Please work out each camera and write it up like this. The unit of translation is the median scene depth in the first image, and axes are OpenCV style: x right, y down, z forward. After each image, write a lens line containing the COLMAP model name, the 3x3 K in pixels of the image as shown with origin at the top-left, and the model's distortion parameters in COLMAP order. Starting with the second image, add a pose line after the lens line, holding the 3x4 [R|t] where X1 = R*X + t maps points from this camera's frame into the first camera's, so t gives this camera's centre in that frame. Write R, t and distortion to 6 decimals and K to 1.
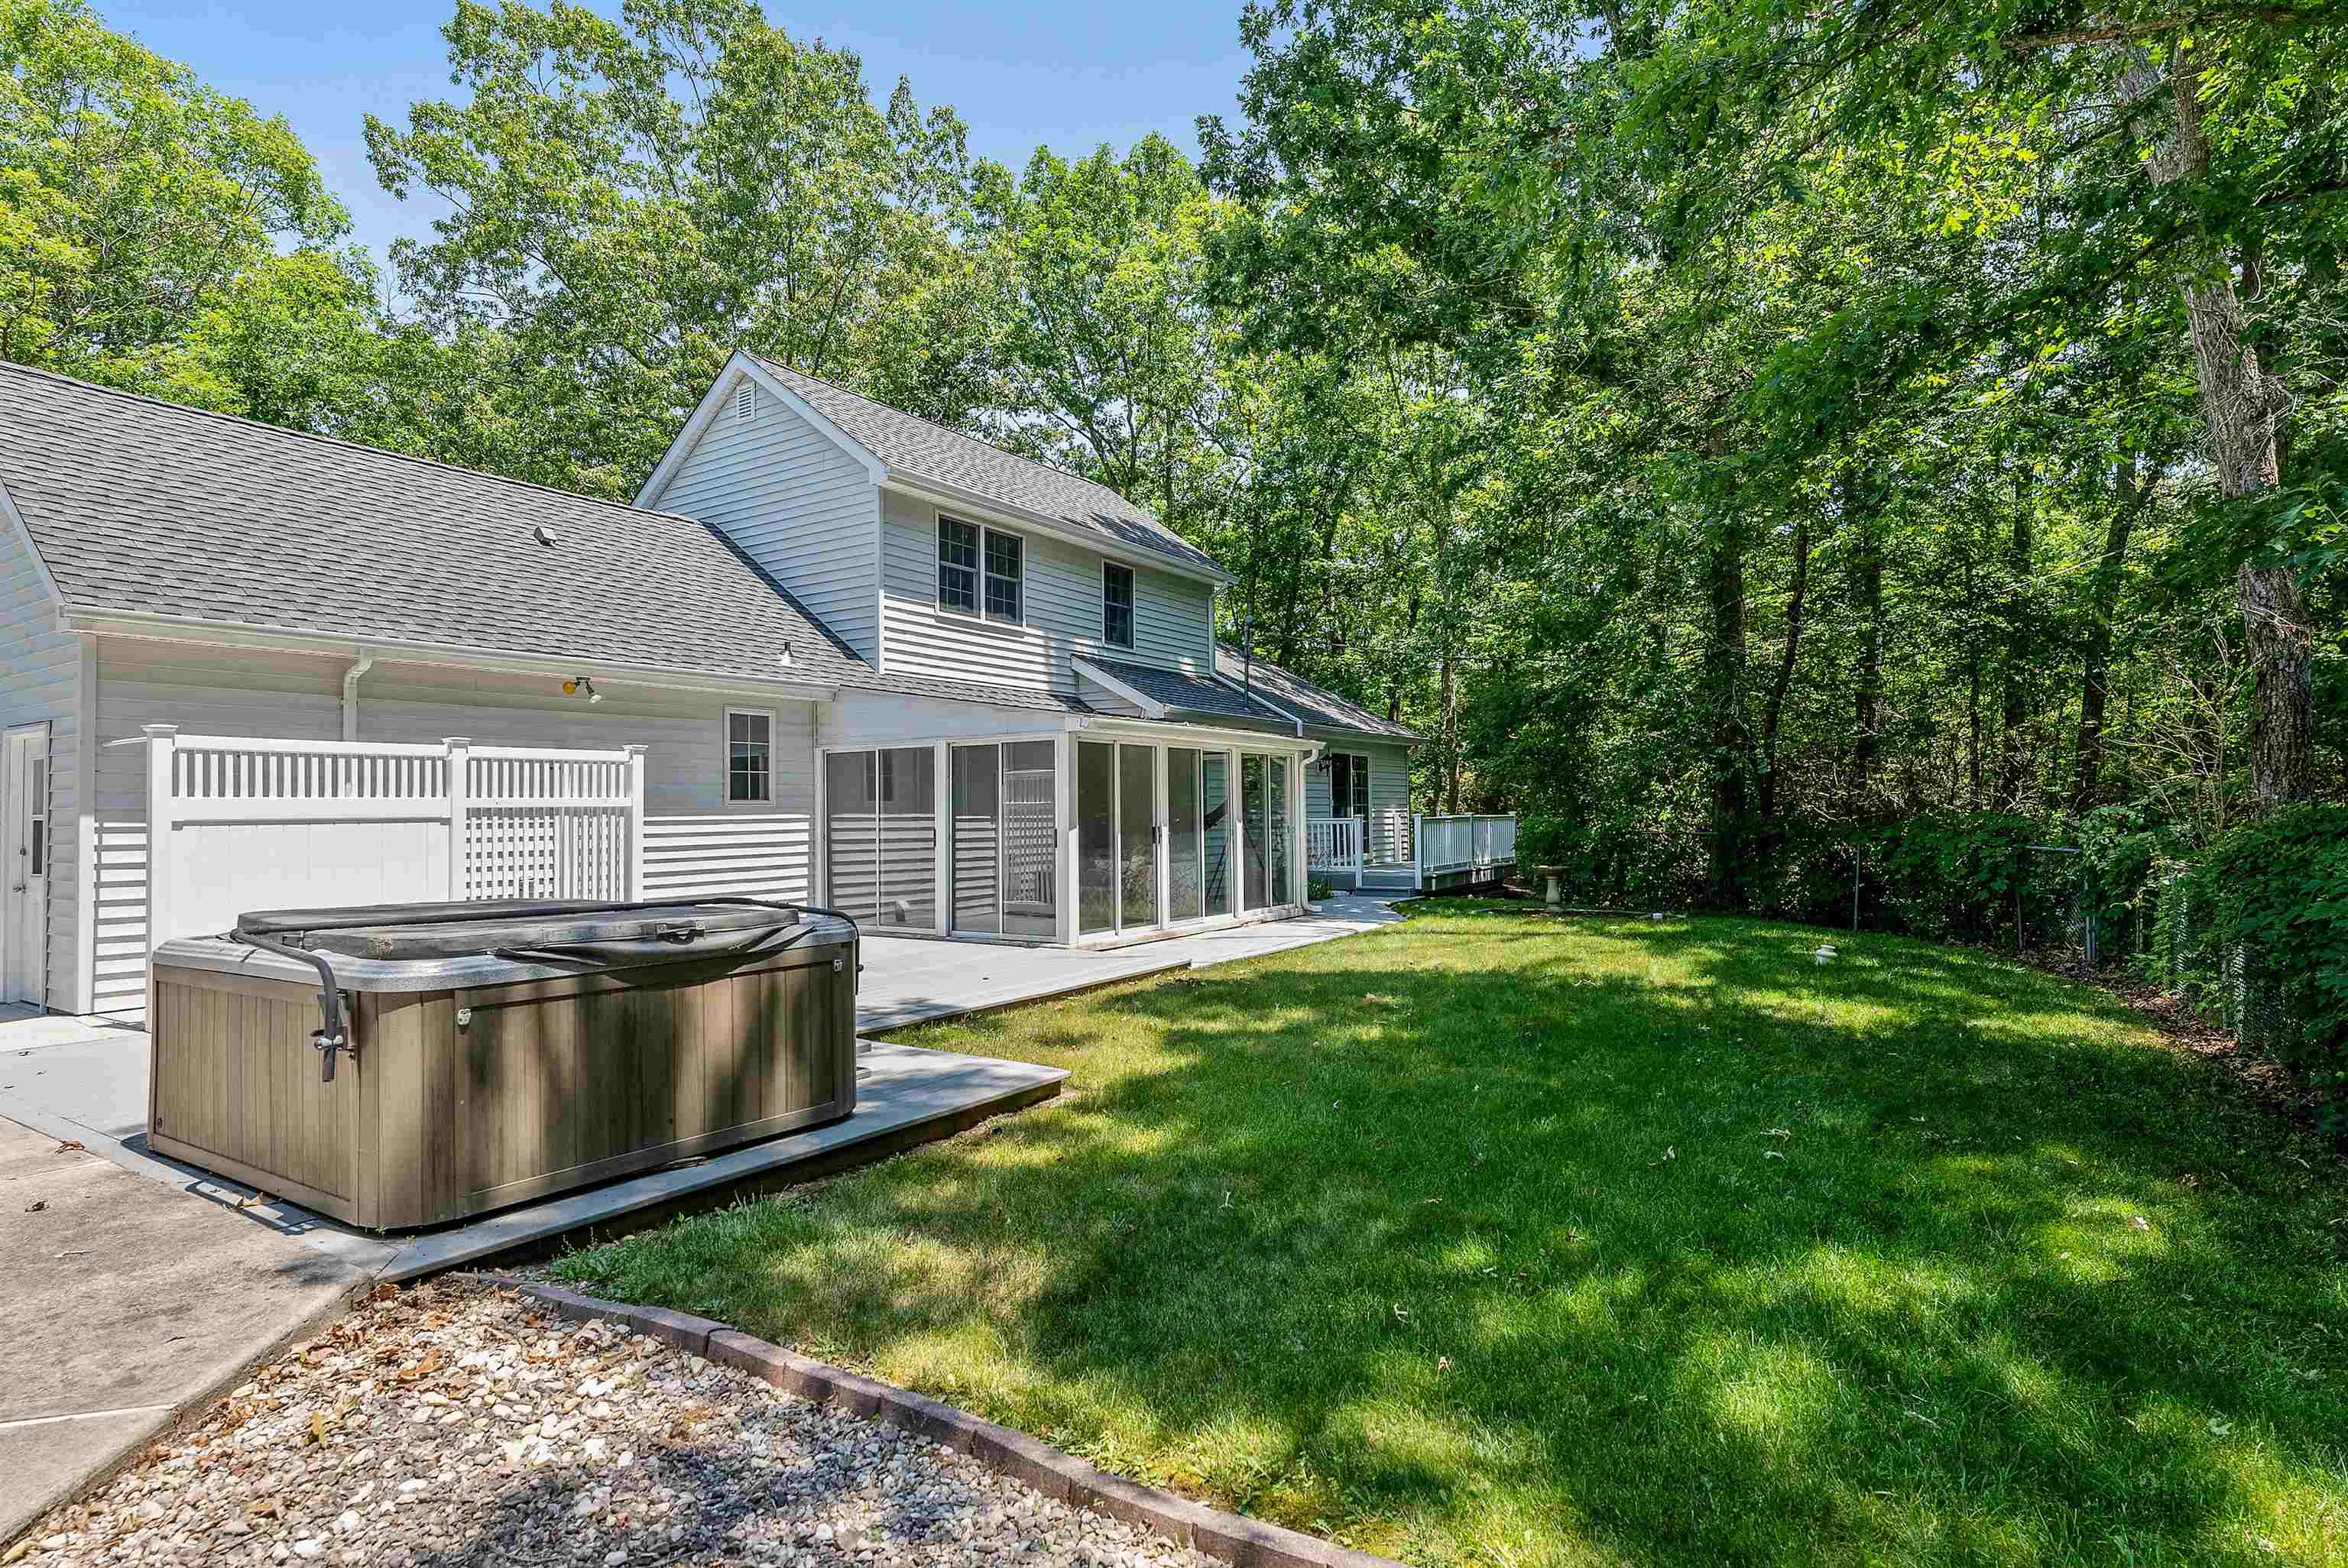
lens RADIAL K [[1195.9, 0, 1175.9], [0, 1195.9, 782.4], [0, 0, 1]] dist [-0.005174, -0.000224]
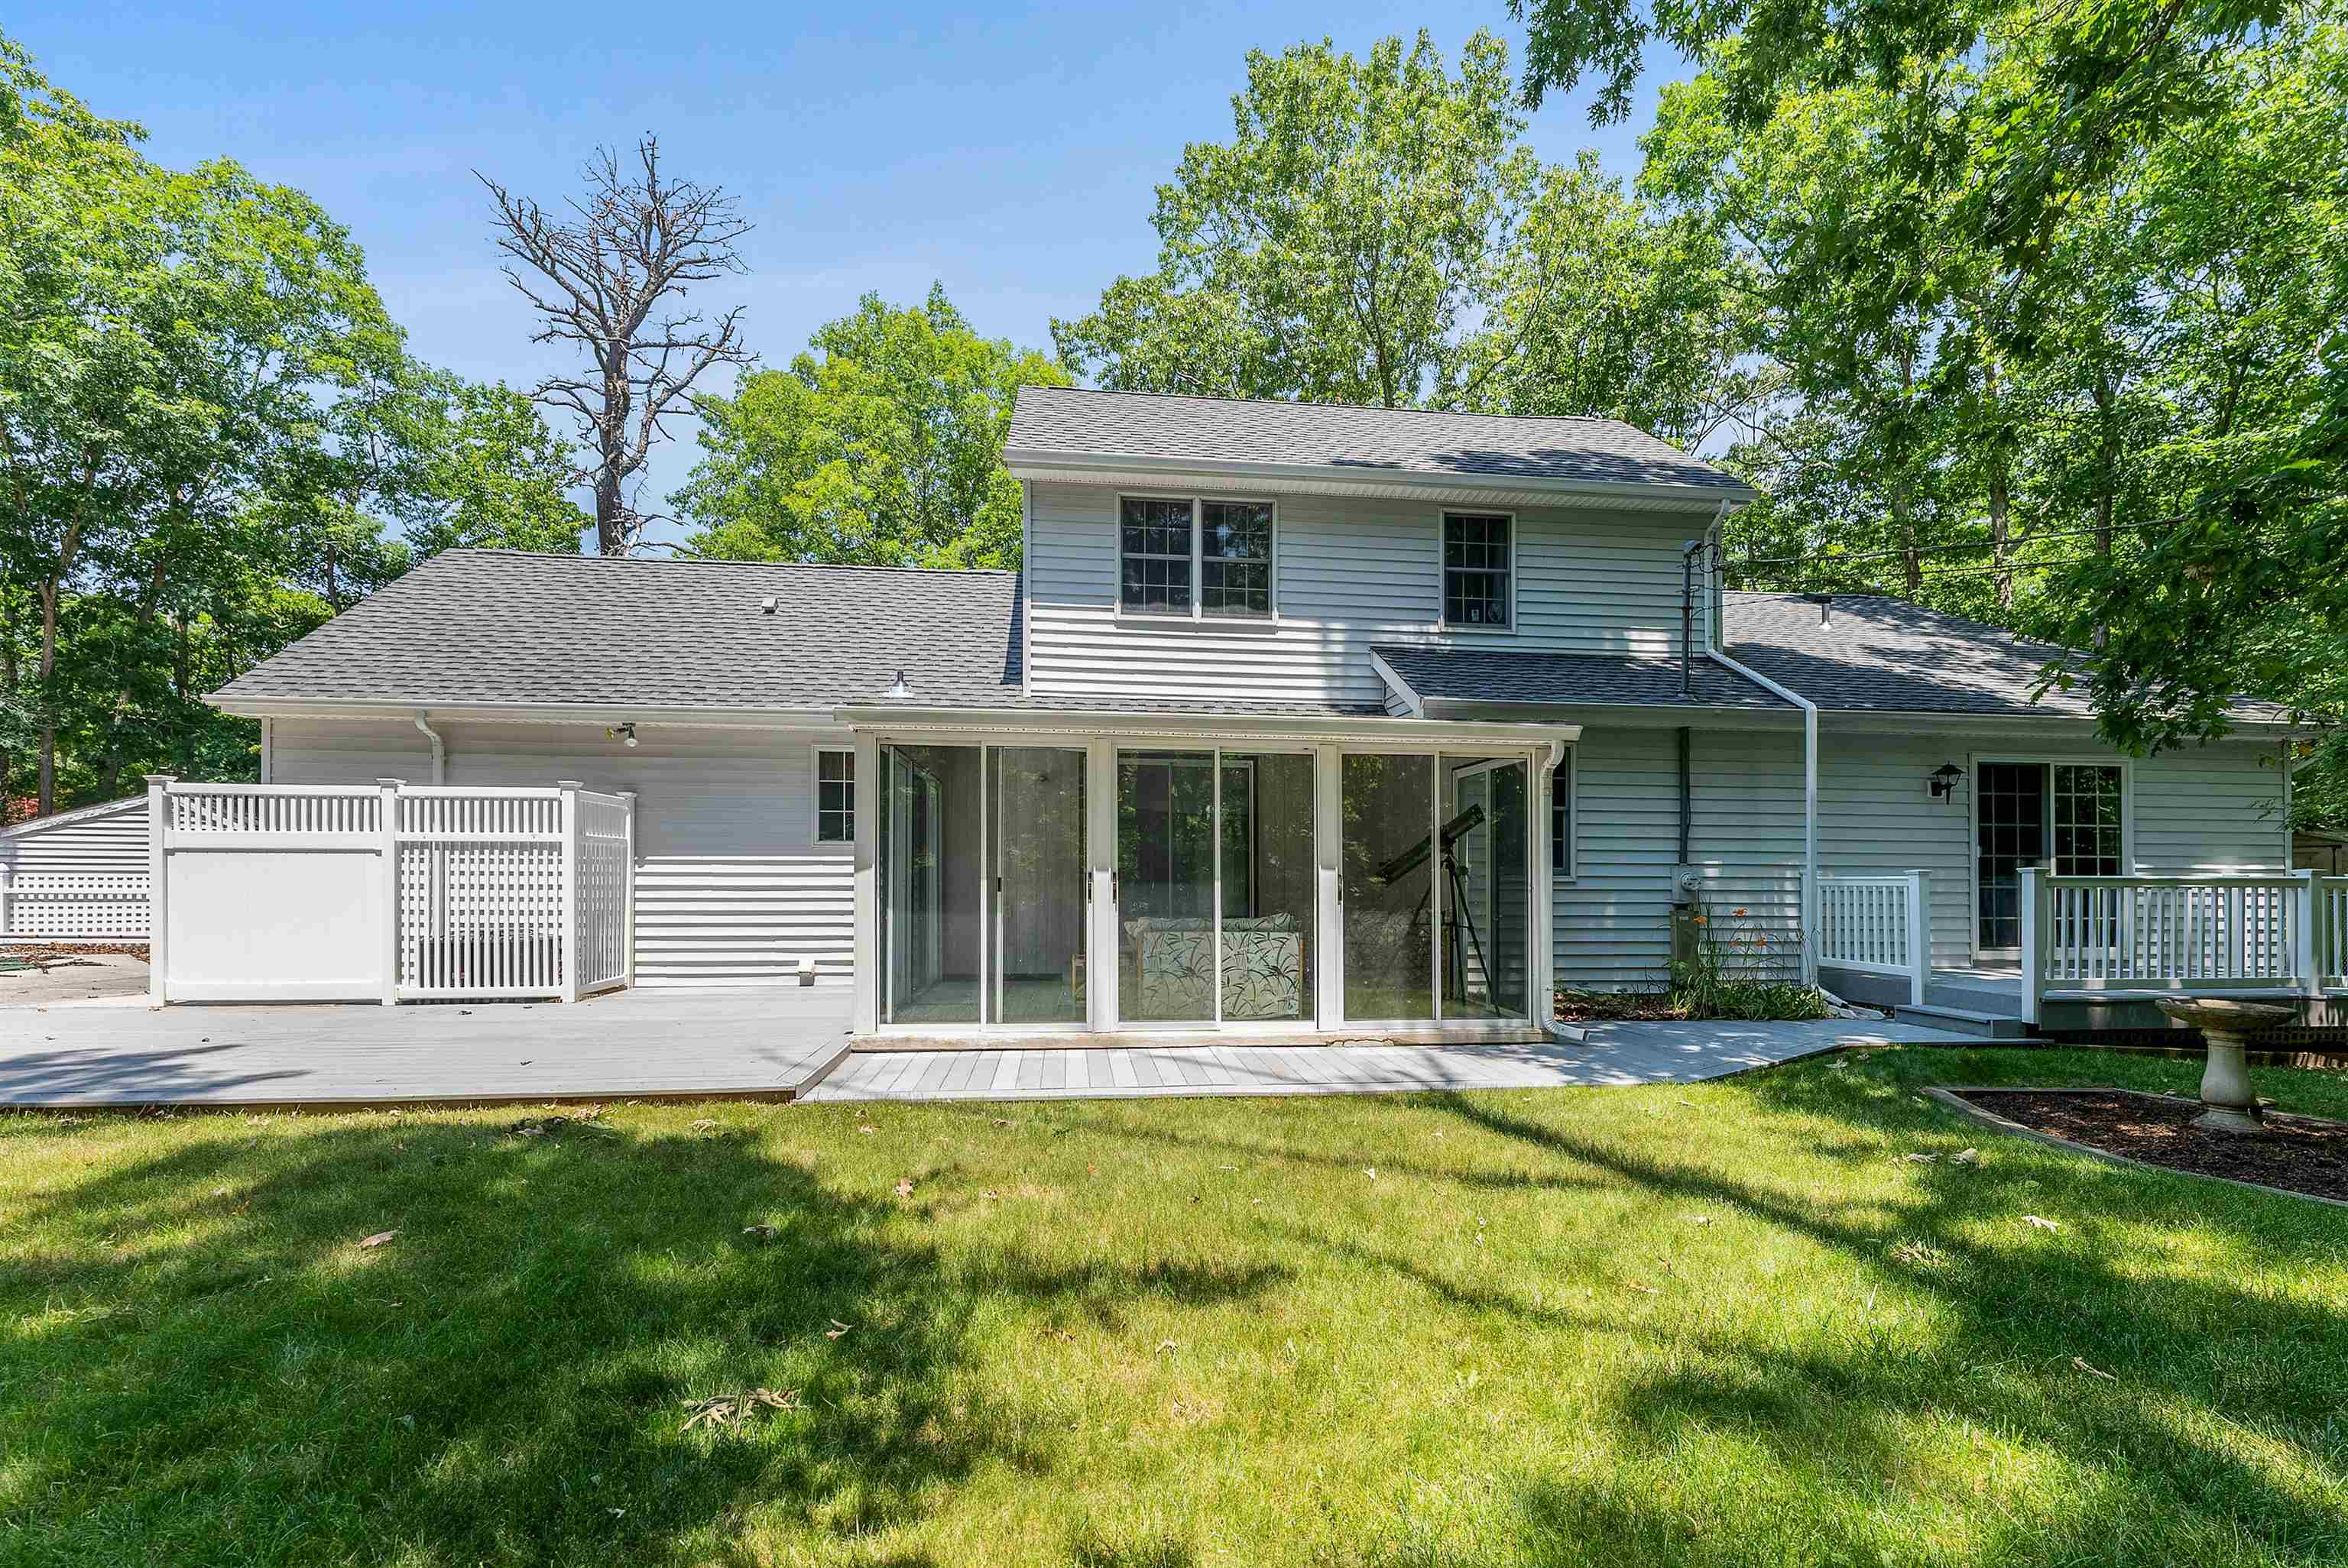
lens RADIAL K [[995.9, 0, 1204.4], [0, 995.9, 875.7], [0, 0, 1]] dist [0.000156, -0.000058]
pose [[0.630715, 0.011491, -0.775930, 0.359609], [0.006579, 0.999775, 0.020154, 0.023249], [0.775987, -0.017817, 0.630497, 0.581449]]
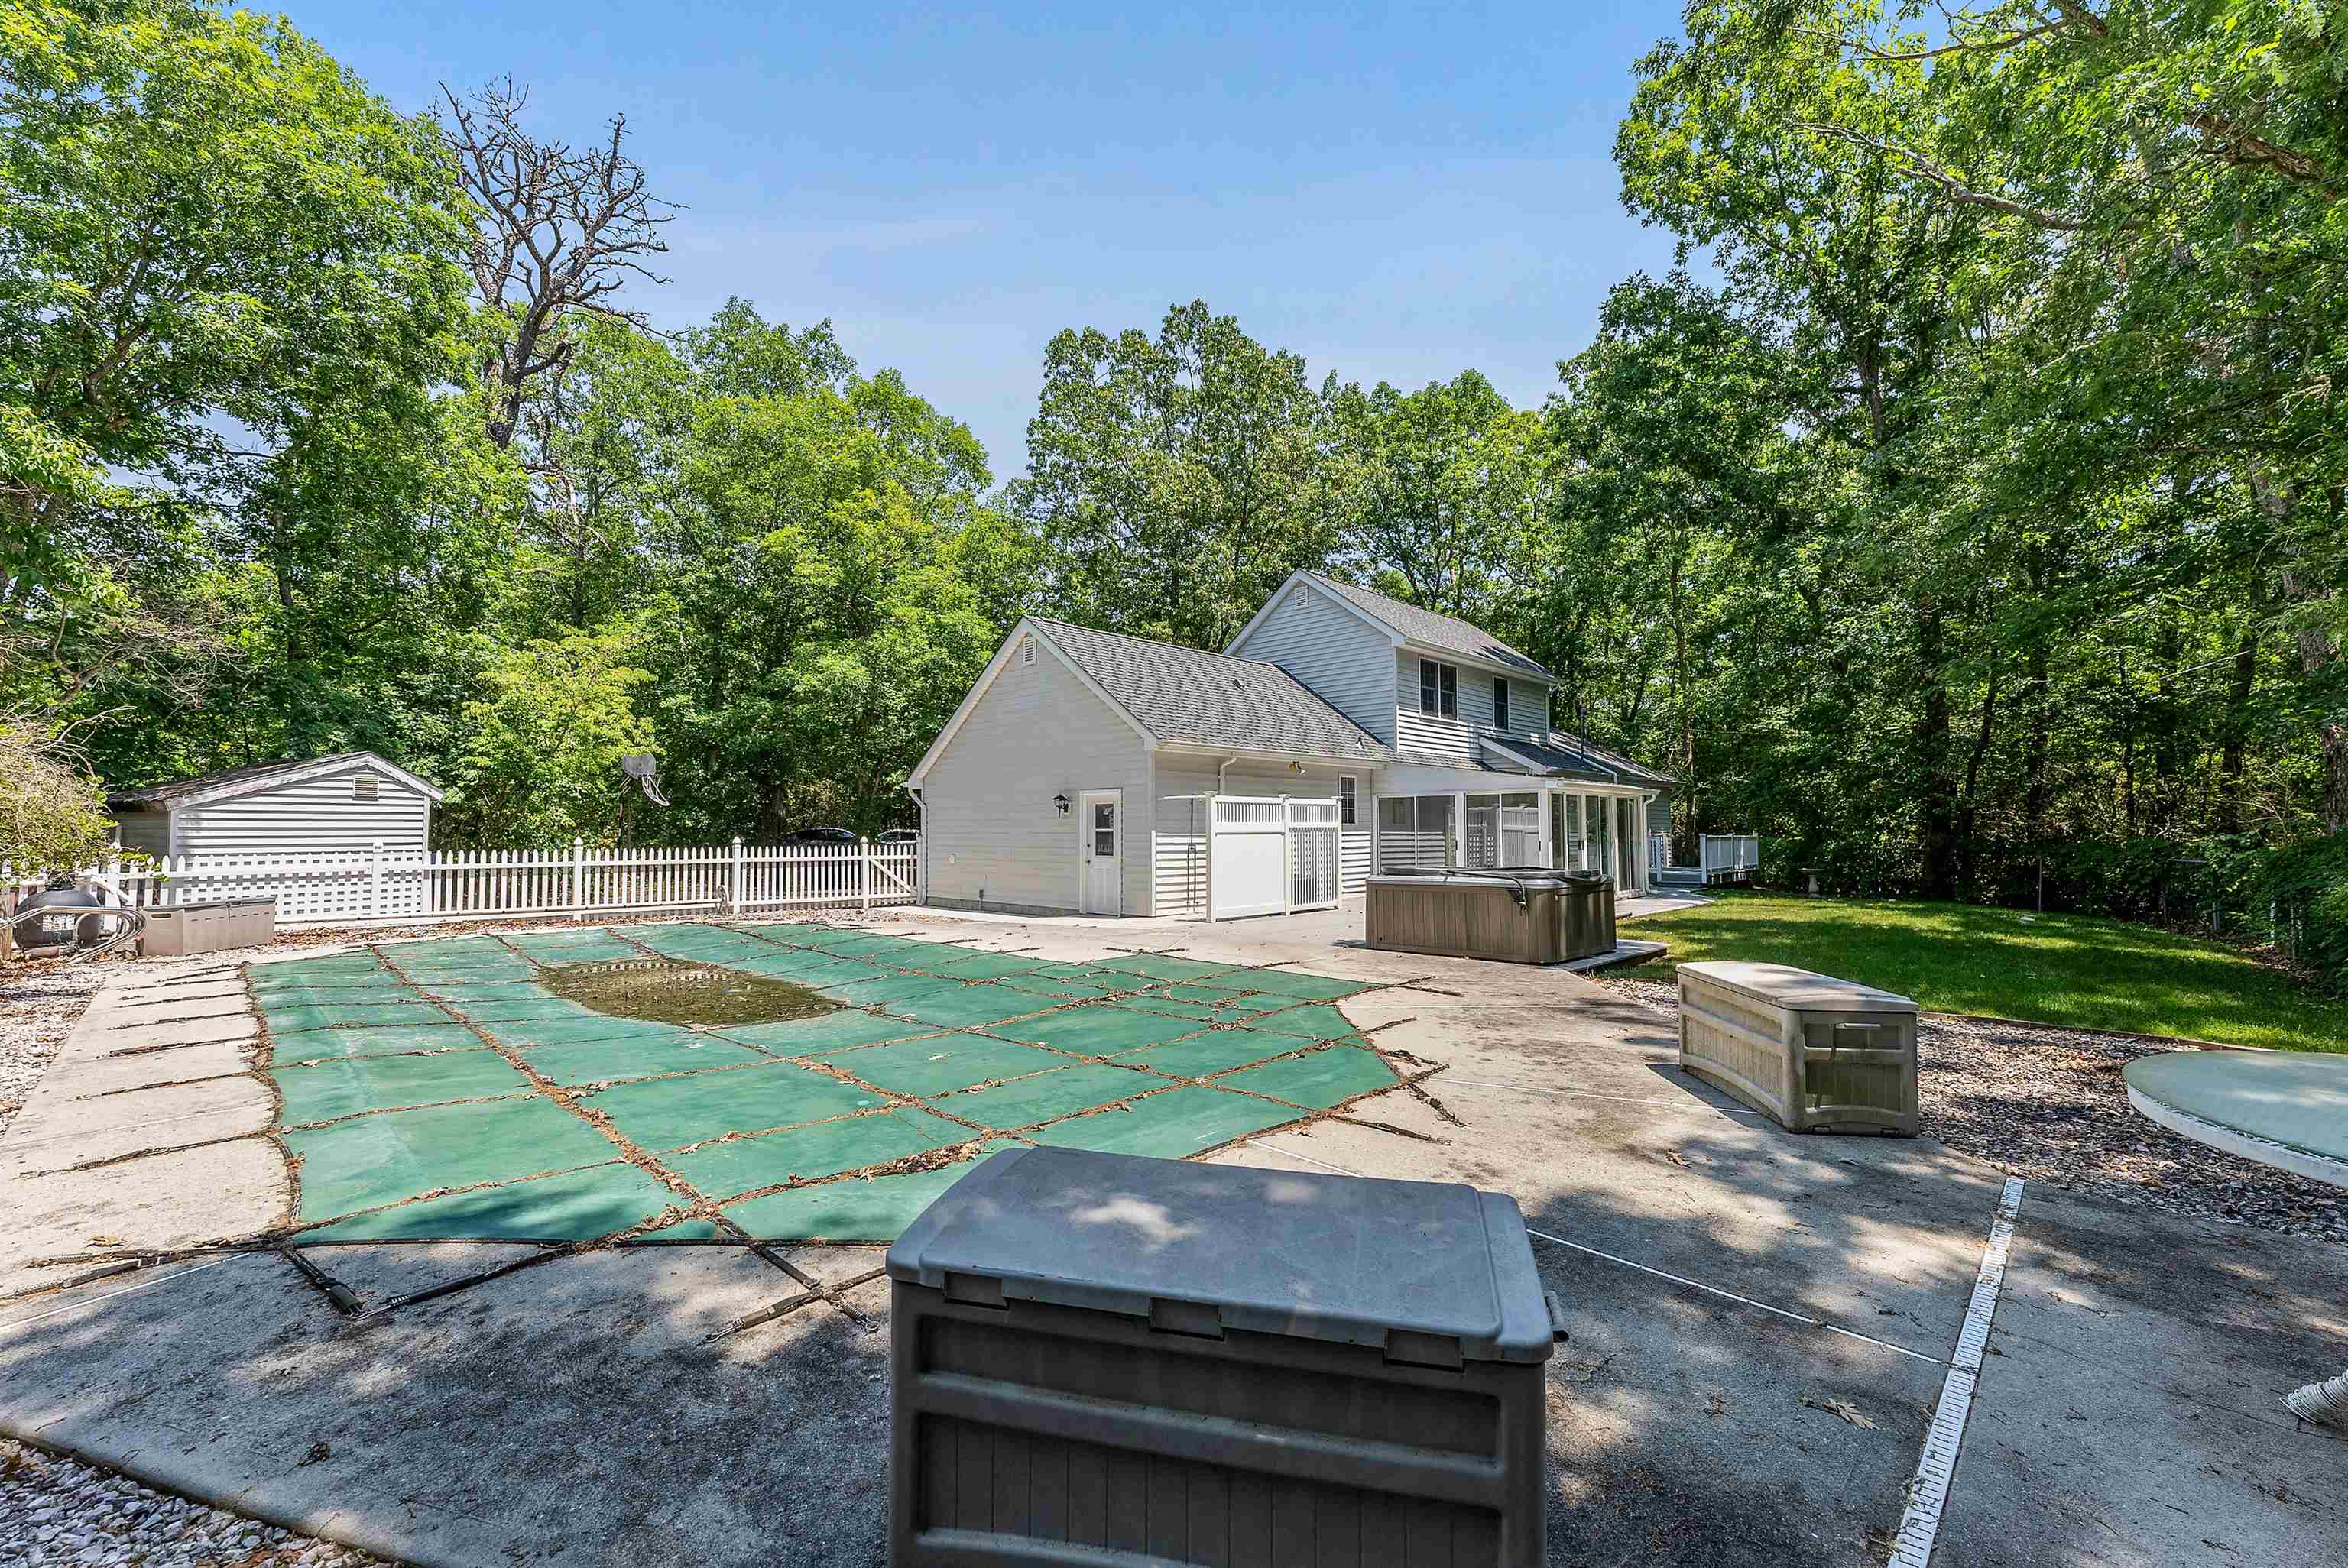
lens RADIAL K [[961.8, 0, 1170.4], [0, 961.8, 784.7], [0, 0, 1]] dist [0.006519, -0.001157]
pose [[0.981406, 0.000016, -0.191945, -0.275094], [-0.004157, 0.999767, -0.021169, -0.010156], [0.191900, 0.021573, 0.981177, -0.416807]]
